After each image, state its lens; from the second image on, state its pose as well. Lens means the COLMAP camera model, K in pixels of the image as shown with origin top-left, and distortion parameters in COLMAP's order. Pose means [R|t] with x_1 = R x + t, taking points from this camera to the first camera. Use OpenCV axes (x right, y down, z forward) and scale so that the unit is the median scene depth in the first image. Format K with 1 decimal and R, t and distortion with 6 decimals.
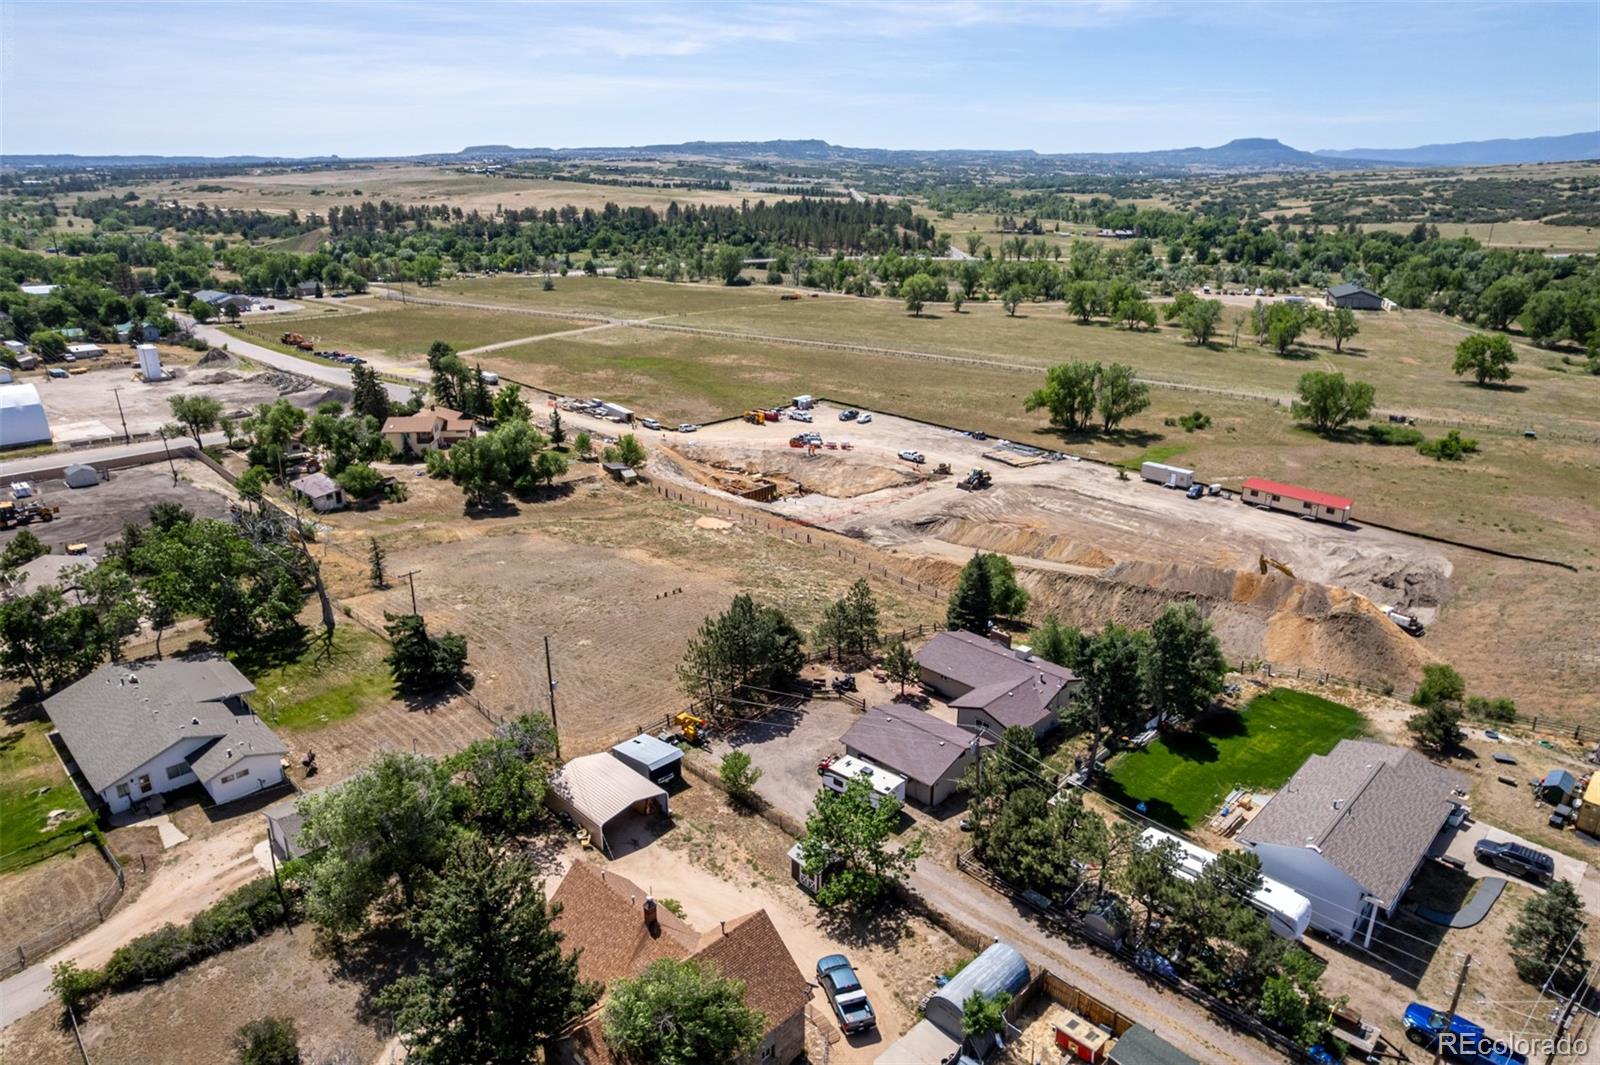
lens RADIAL K [[1022.6, 0, 802.8], [0, 1022.6, 530.8], [0, 0, 1]] dist [-0.084007, 0.078647]
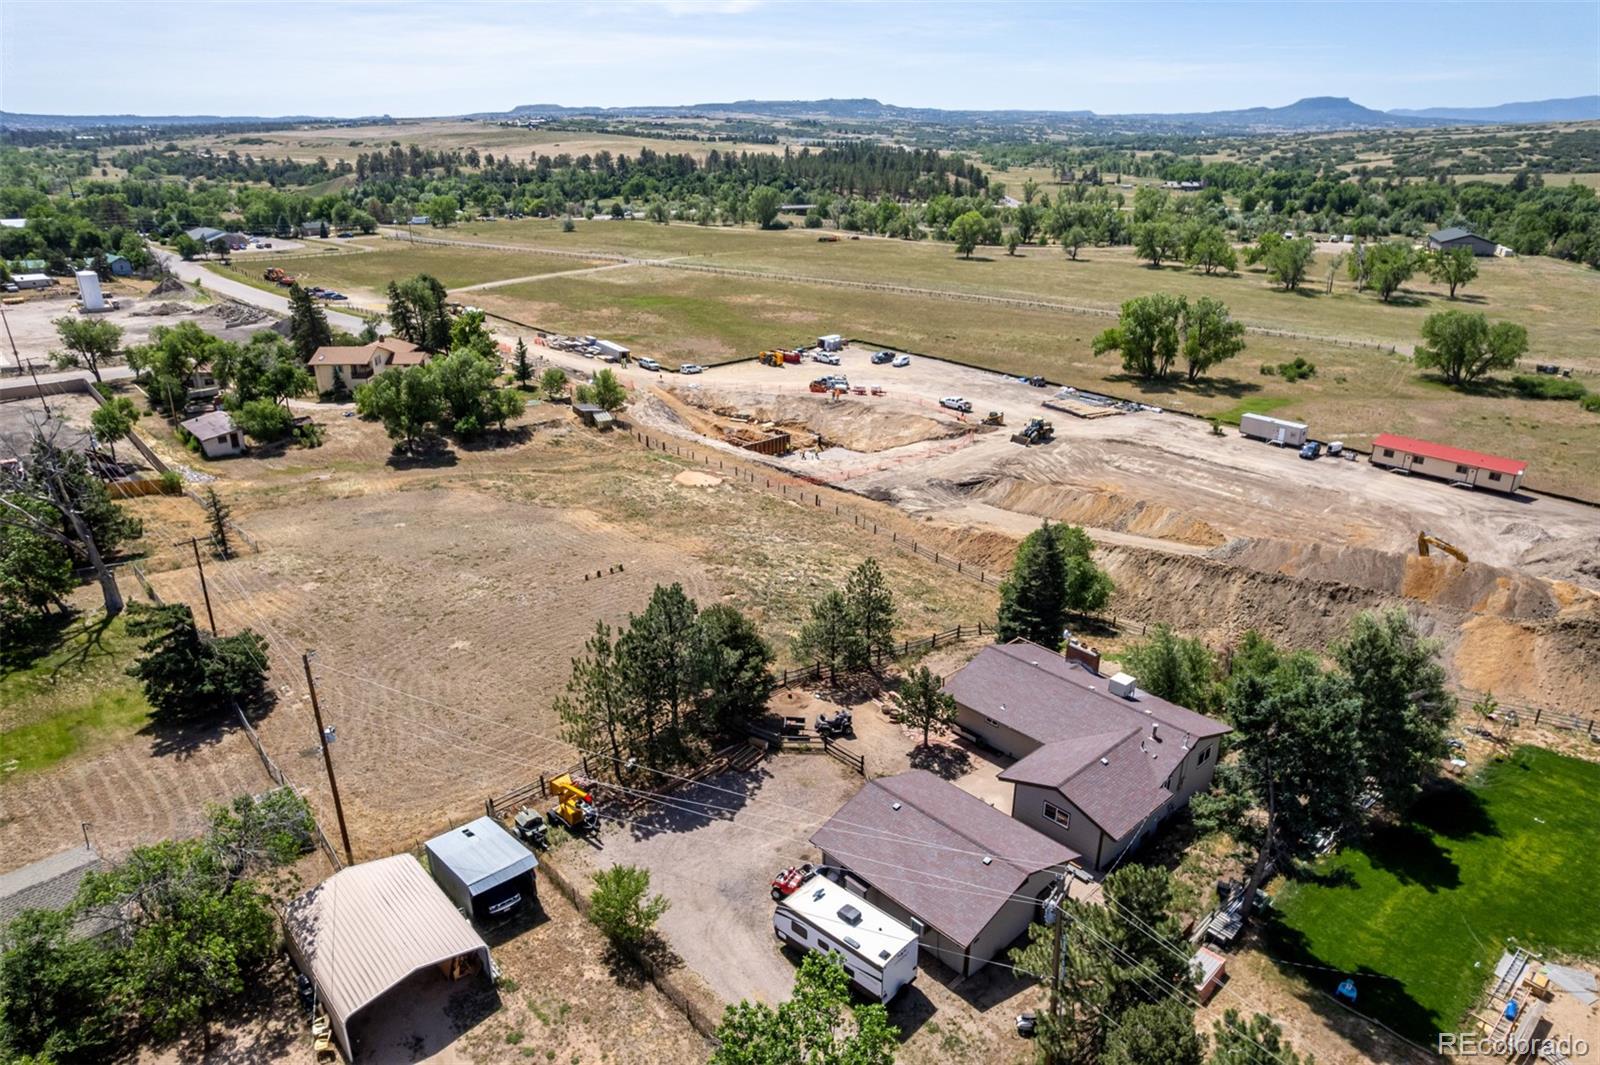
lens RADIAL K [[1022.6, 0, 802.8], [0, 1022.6, 530.8], [0, 0, 1]] dist [-0.084007, 0.078647]
pose [[0.998851, 0.017170, -0.044749, 0.020327], [-0.015649, 0.999295, 0.034124, 0.003140], [0.045303, -0.033385, 0.998415, 0.158300]]
